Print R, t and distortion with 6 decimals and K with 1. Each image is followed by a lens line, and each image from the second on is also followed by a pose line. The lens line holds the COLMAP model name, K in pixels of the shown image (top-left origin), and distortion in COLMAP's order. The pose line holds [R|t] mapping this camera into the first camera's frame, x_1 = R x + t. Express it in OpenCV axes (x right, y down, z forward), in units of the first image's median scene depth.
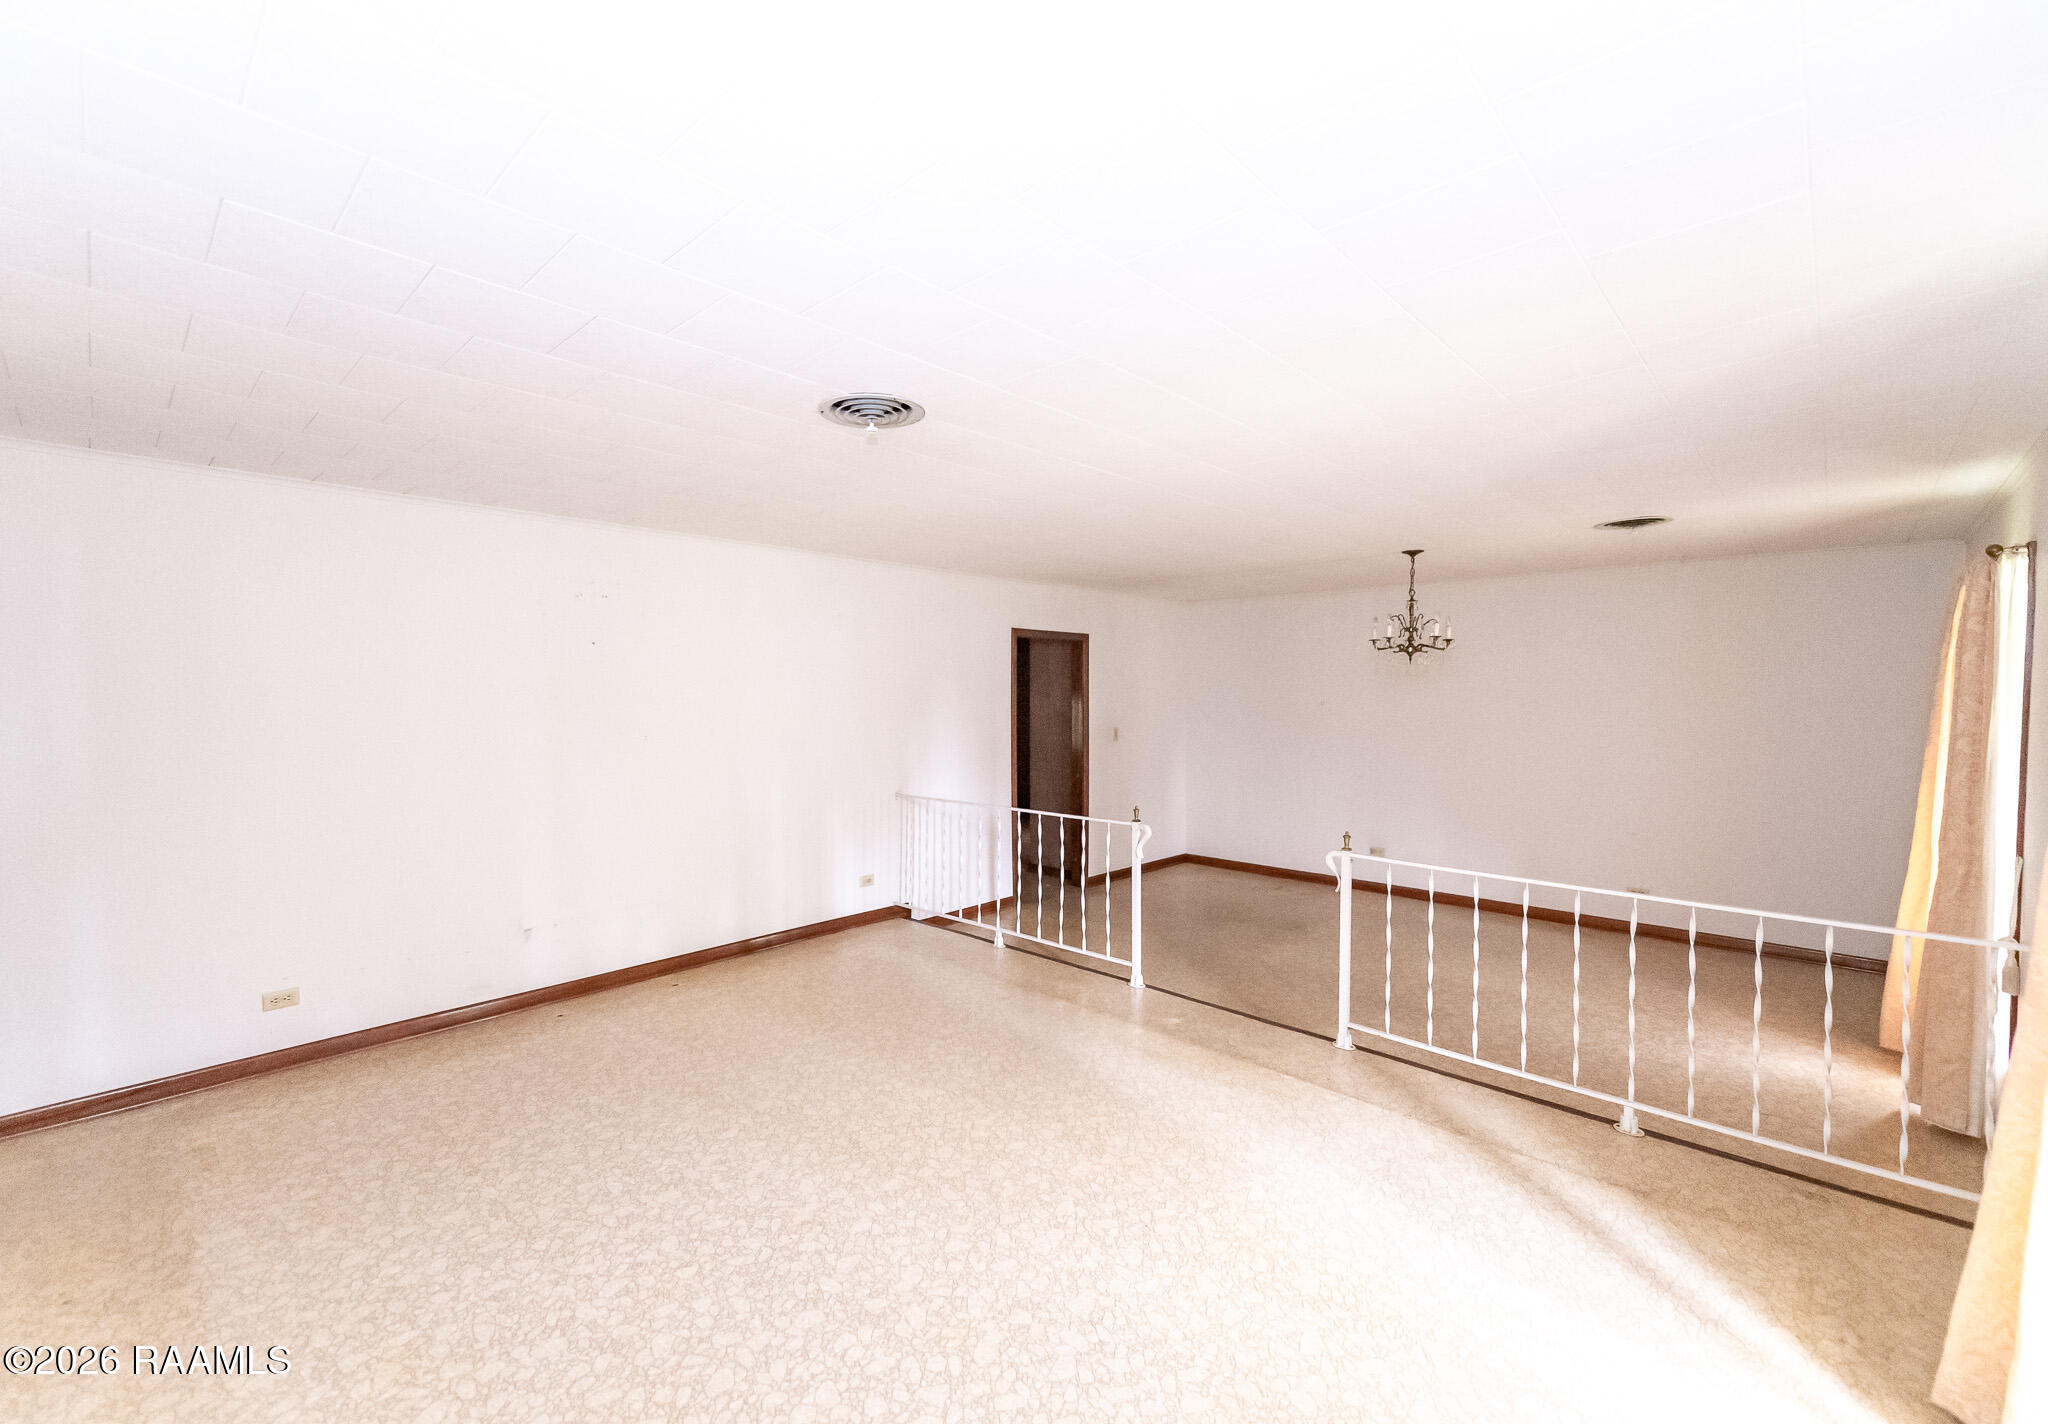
lens RADIAL K [[867.2, 0, 958.0], [0, 867.2, 715.7], [0, 0, 1]] dist [0.024975, -0.012312]
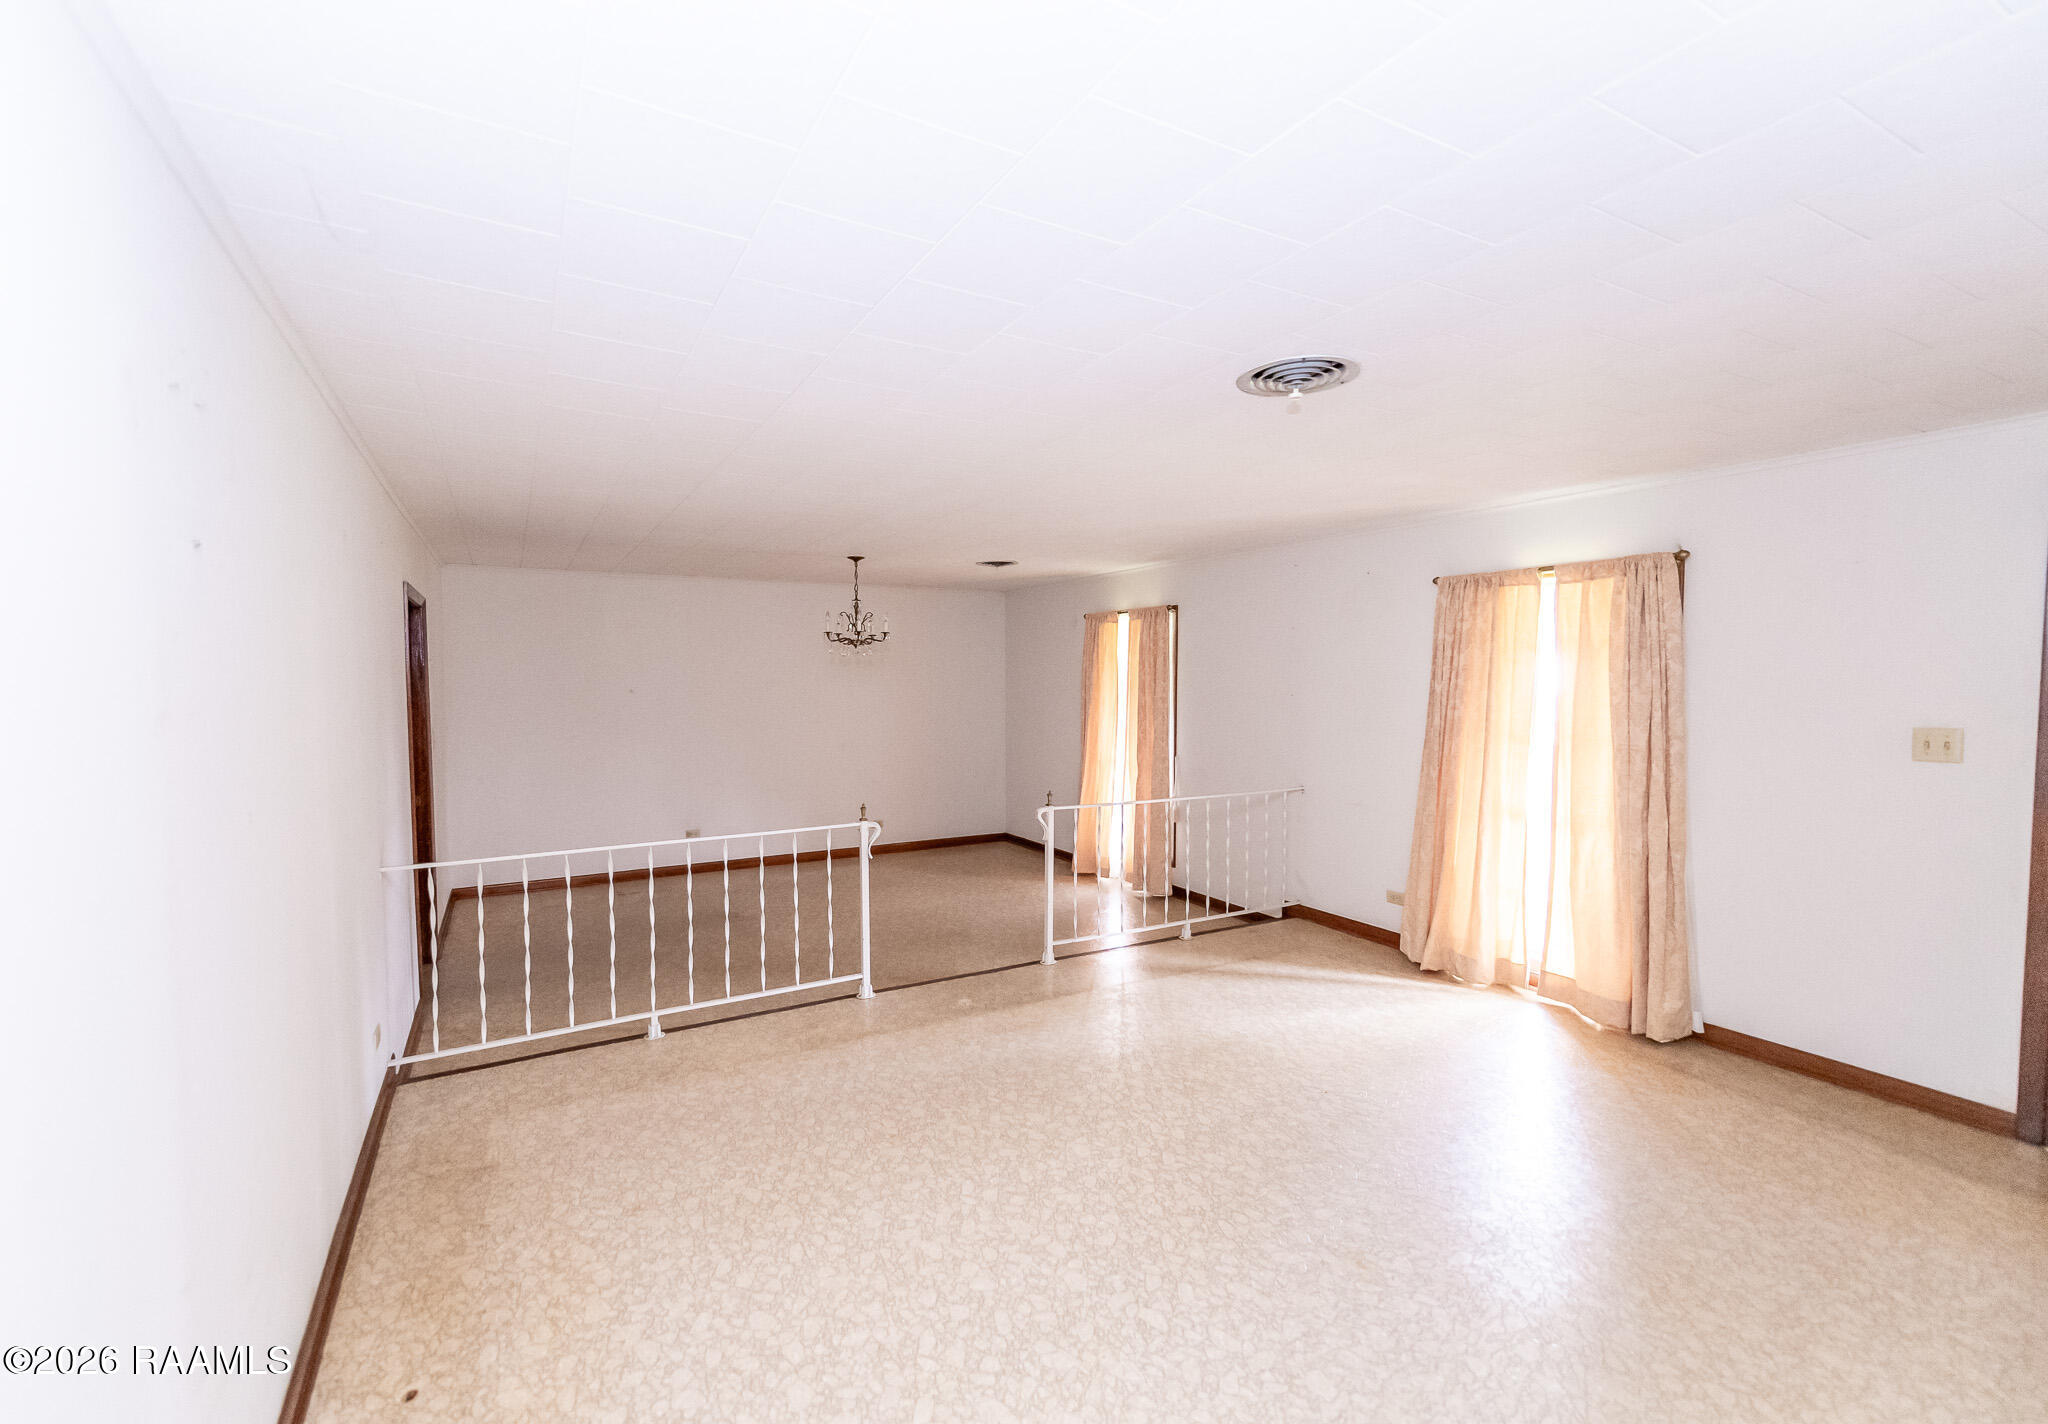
lens RADIAL K [[867.2, 0, 958.0], [0, 867.2, 715.7], [0, 0, 1]] dist [0.024975, -0.012312]
pose [[0.288565, -0.046898, 0.956311, -0.647772], [0.030207, 0.998748, 0.039864, -0.023853], [-0.956984, 0.017384, 0.289620, 0.636817]]
